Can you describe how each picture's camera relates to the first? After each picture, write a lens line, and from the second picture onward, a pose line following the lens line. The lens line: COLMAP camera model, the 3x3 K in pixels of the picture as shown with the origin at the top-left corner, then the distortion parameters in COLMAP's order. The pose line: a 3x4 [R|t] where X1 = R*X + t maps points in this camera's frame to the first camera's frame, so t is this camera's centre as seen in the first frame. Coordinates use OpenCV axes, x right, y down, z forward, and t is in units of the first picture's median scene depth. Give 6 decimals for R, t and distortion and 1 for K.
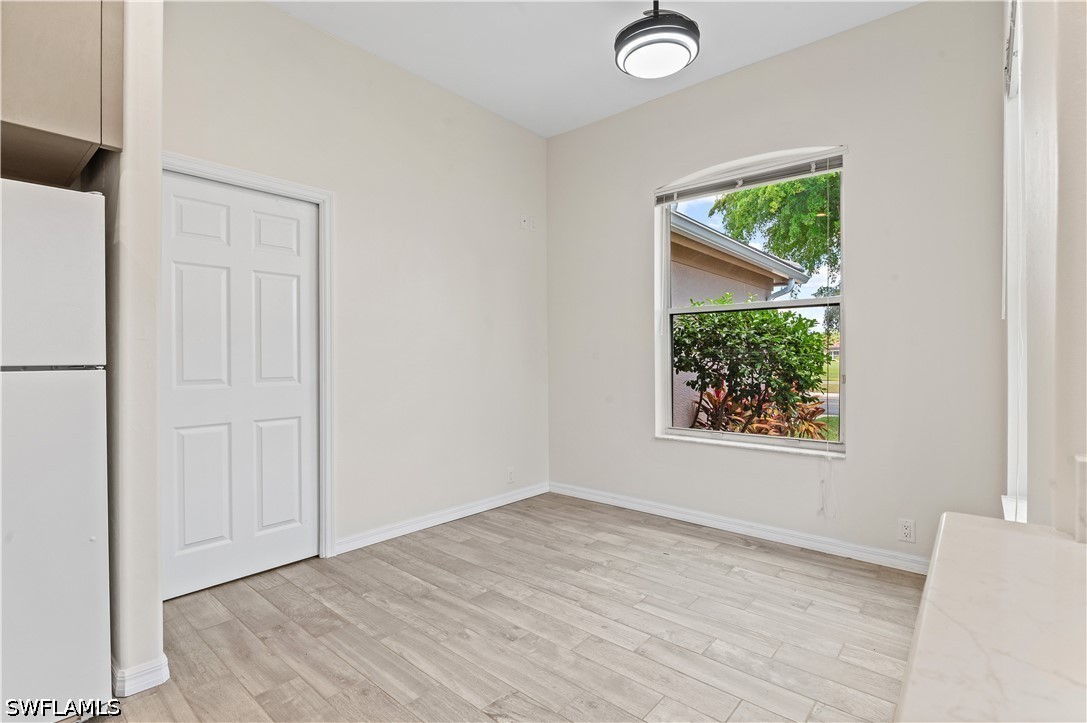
lens RADIAL K [[506.4, 0, 538.2], [0, 506.4, 359.0], [0, 0, 1]] dist [0.016266, -0.002764]
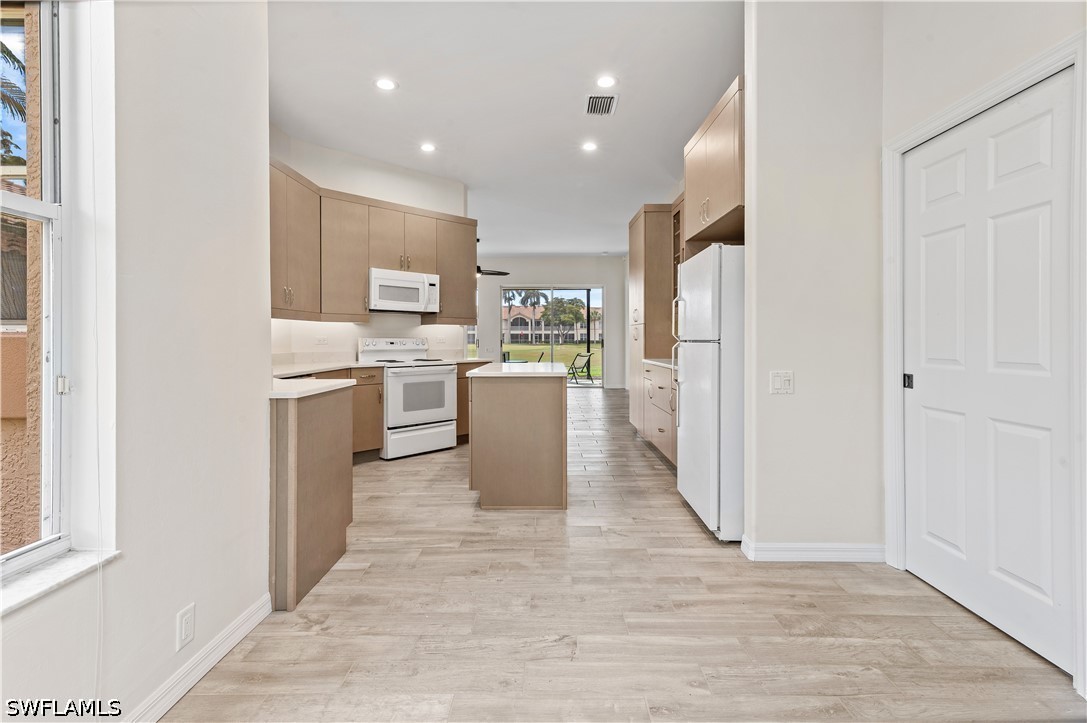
lens RADIAL K [[506.4, 0, 519.2], [0, 506.4, 341.4], [0, 0, 1]] dist [0.016266, -0.002764]
pose [[-0.791573, 0.002966, -0.611068, 0.558456], [0.000865, 0.999993, 0.003734, 0.006537], [0.611075, 0.002427, -0.791569, 1.459944]]
